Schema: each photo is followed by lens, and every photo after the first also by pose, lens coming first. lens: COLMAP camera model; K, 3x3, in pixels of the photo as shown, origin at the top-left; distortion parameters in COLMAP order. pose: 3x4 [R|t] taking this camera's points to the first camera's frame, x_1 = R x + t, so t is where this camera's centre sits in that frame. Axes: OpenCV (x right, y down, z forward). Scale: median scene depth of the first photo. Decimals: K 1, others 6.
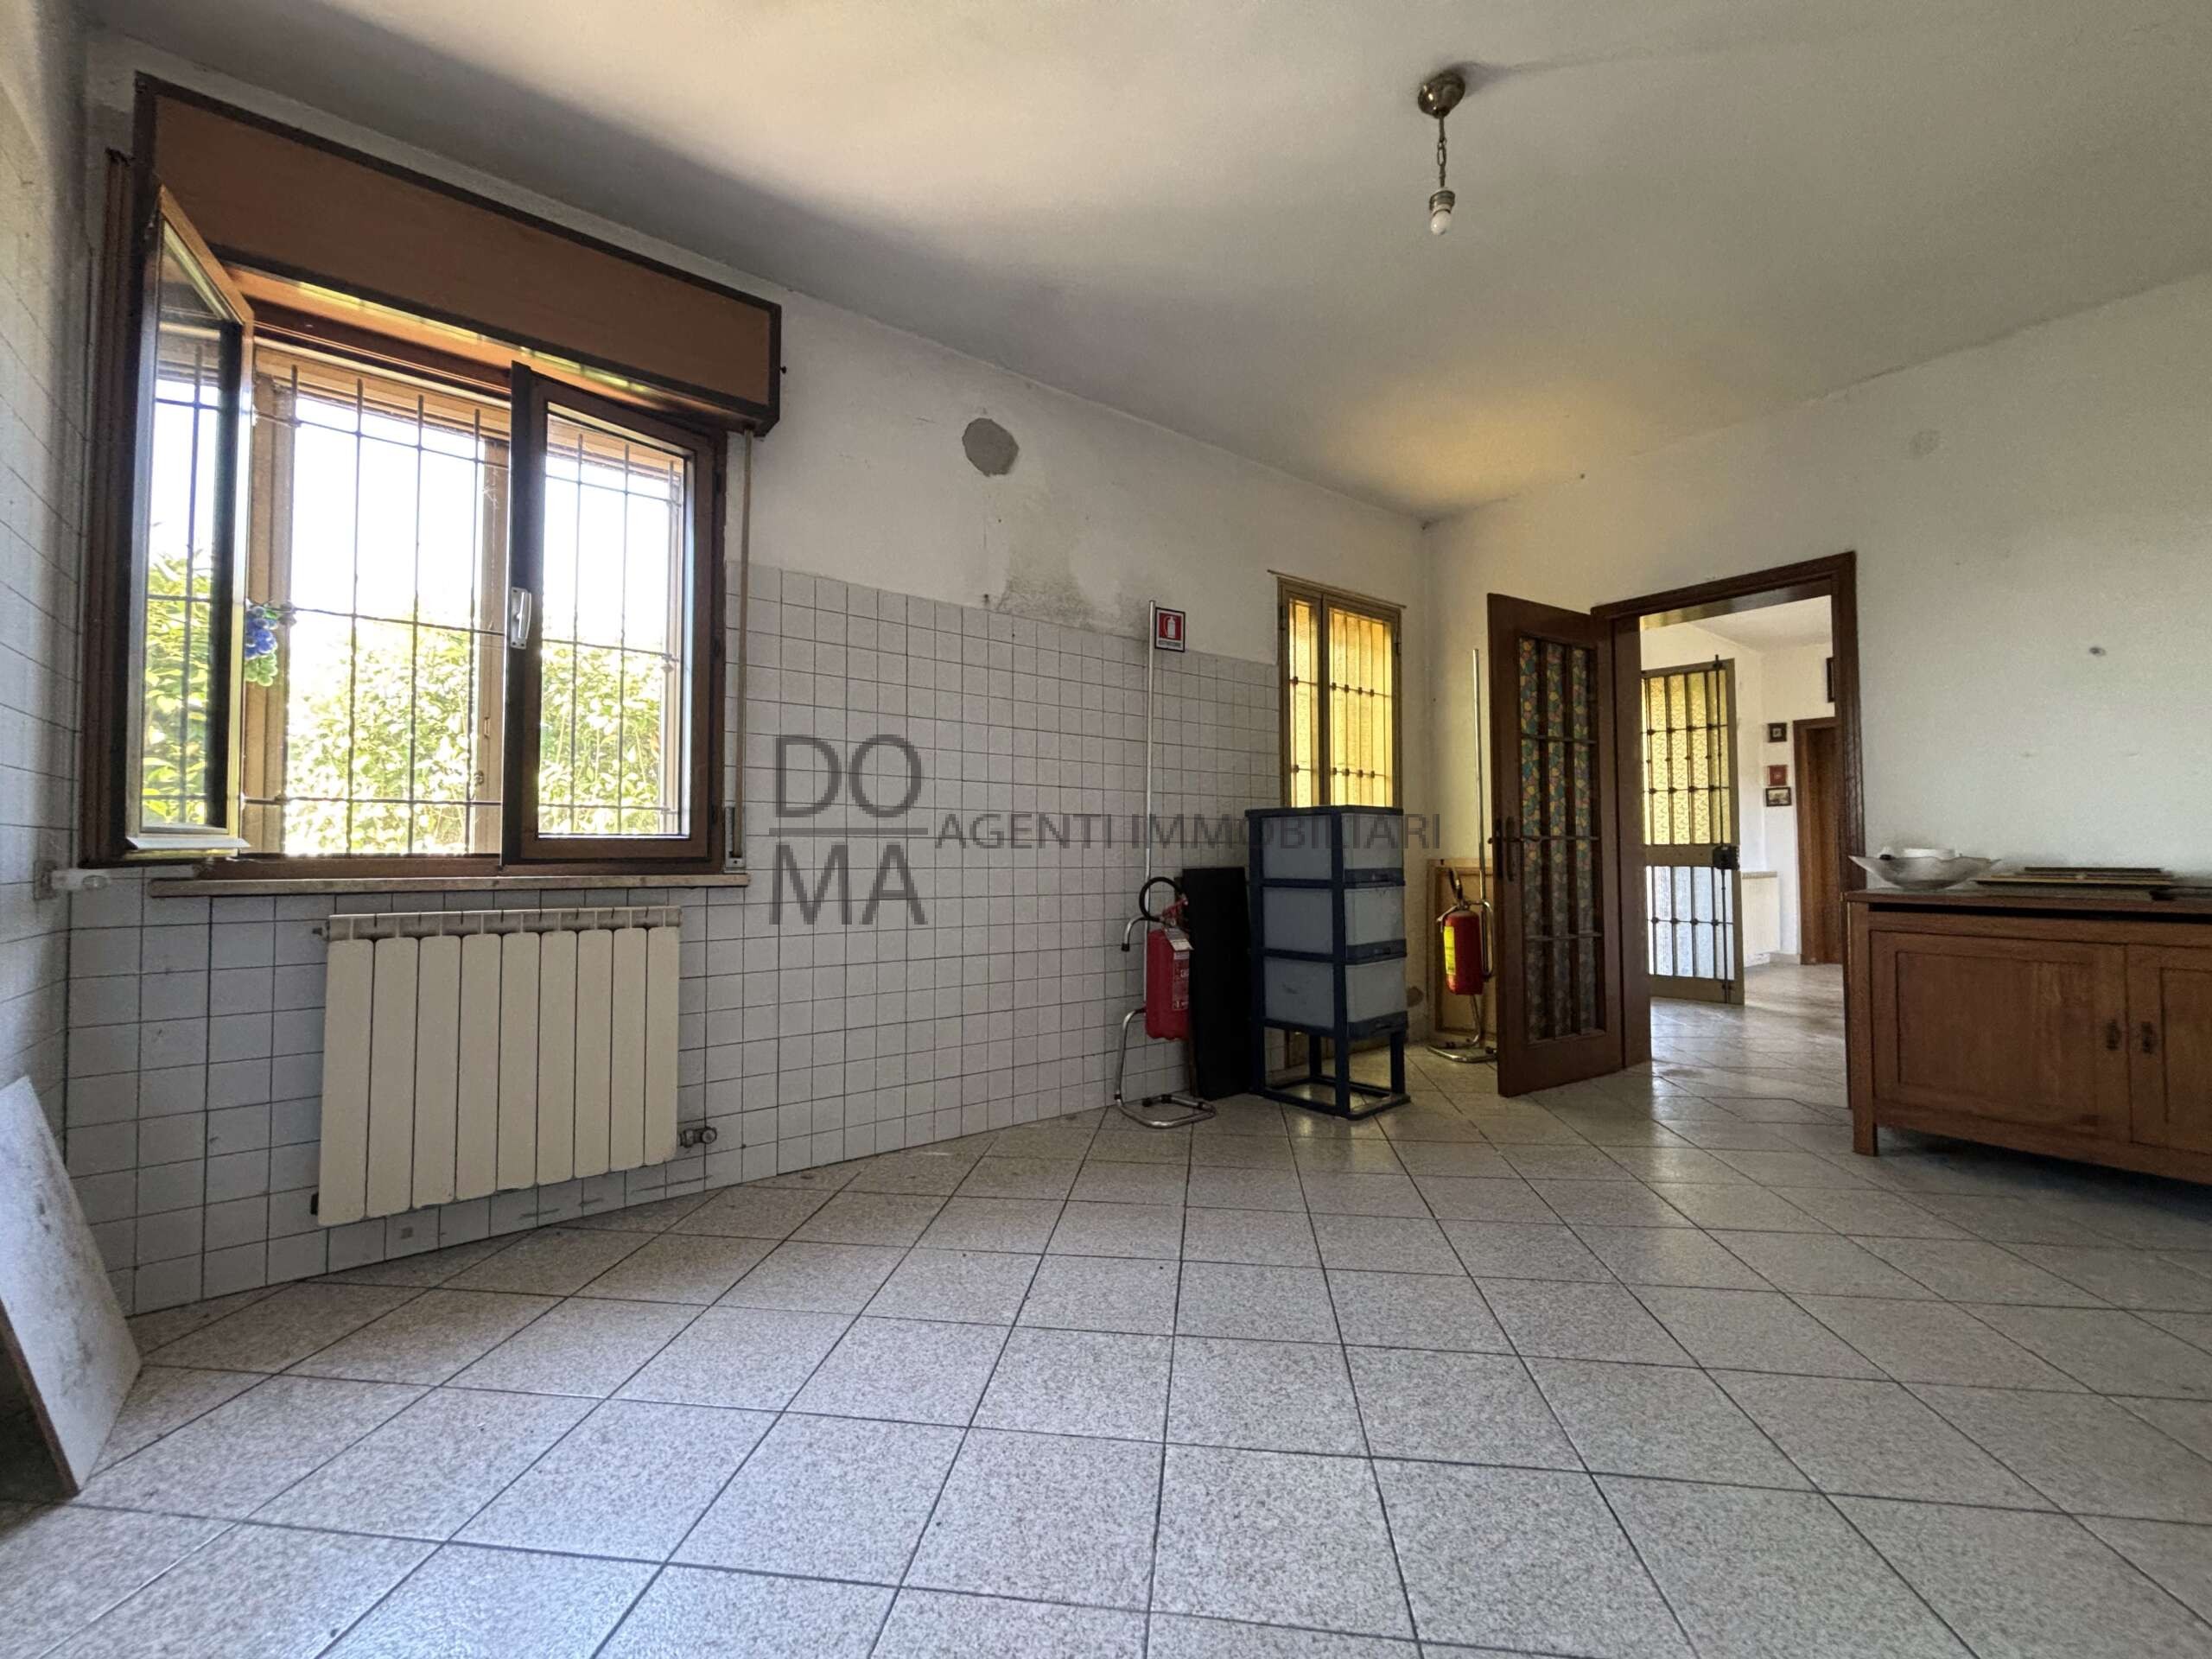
lens RADIAL K [[891.7, 0, 1108.1], [0, 891.7, 831.2], [0, 0, 1]] dist [0.000913, -0.000324]
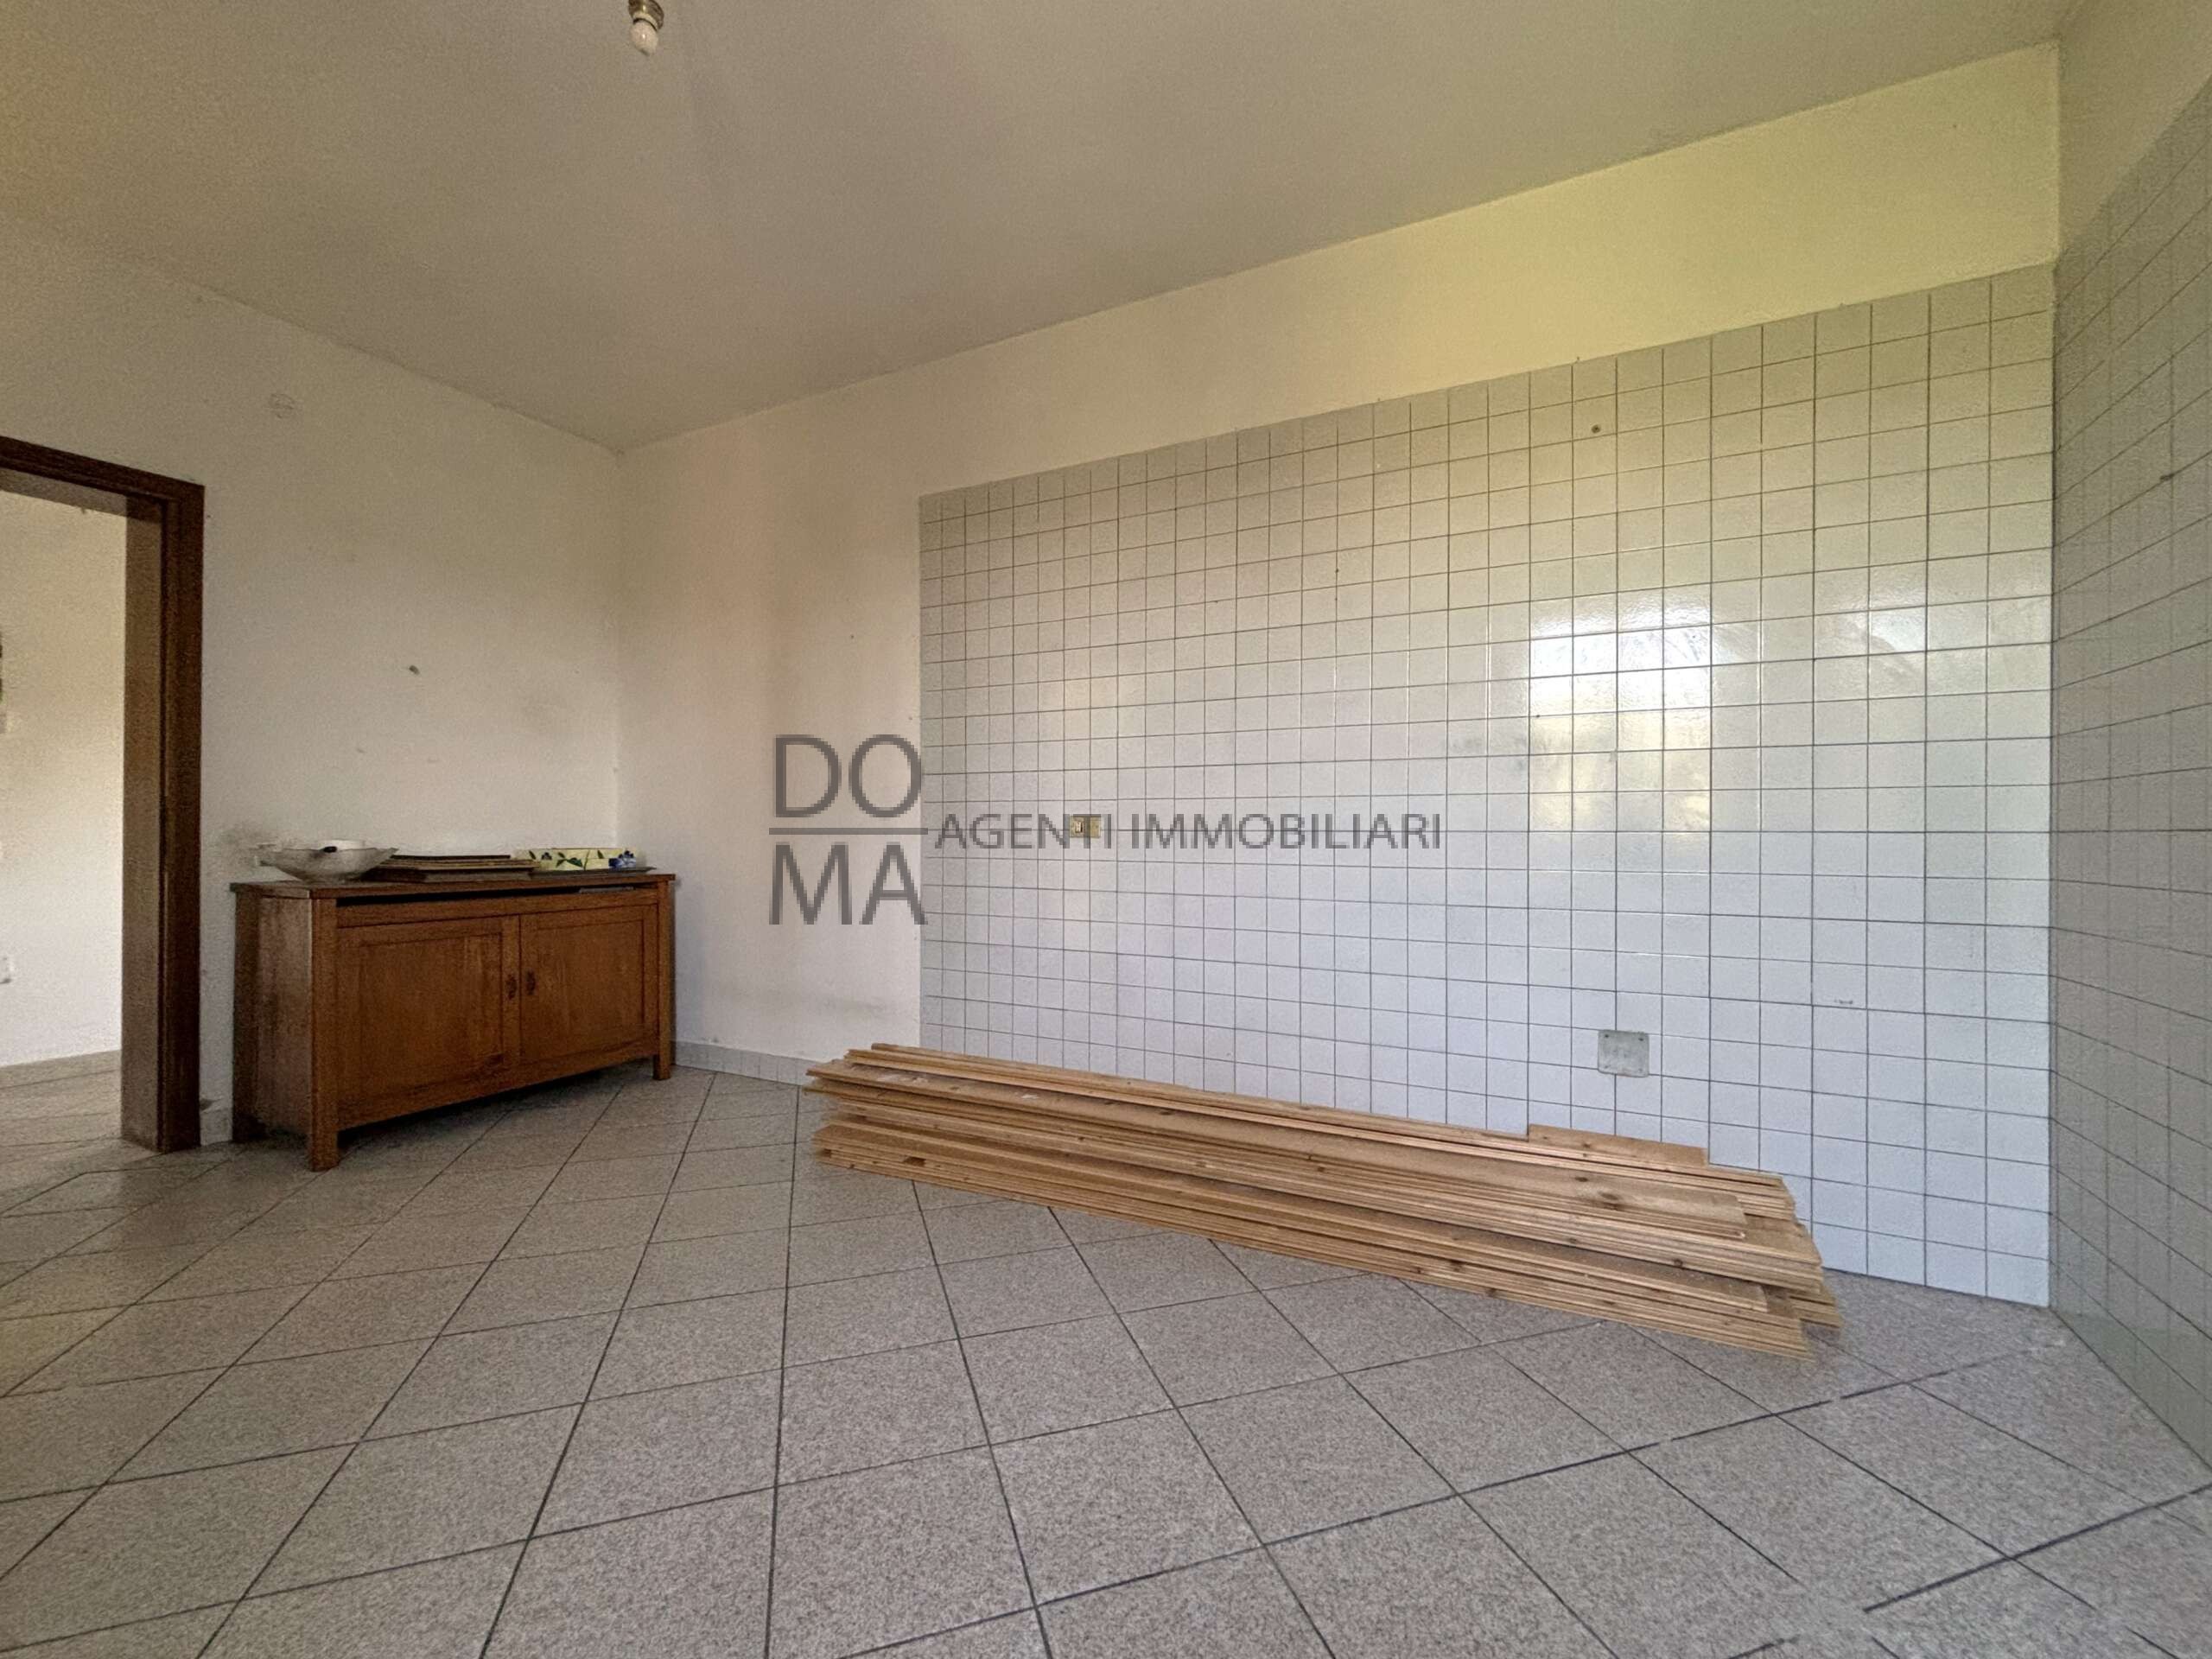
lens RADIAL K [[923.1, 0, 1112.2], [0, 923.1, 831.5], [0, 0, 1]] dist [-0.000489, -0.000209]
pose [[-0.424153, 0.002775, 0.905586, -0.435172], [-0.024224, 0.999603, -0.014409, 0.005459], [-0.905267, -0.028048, -0.423917, 0.801404]]
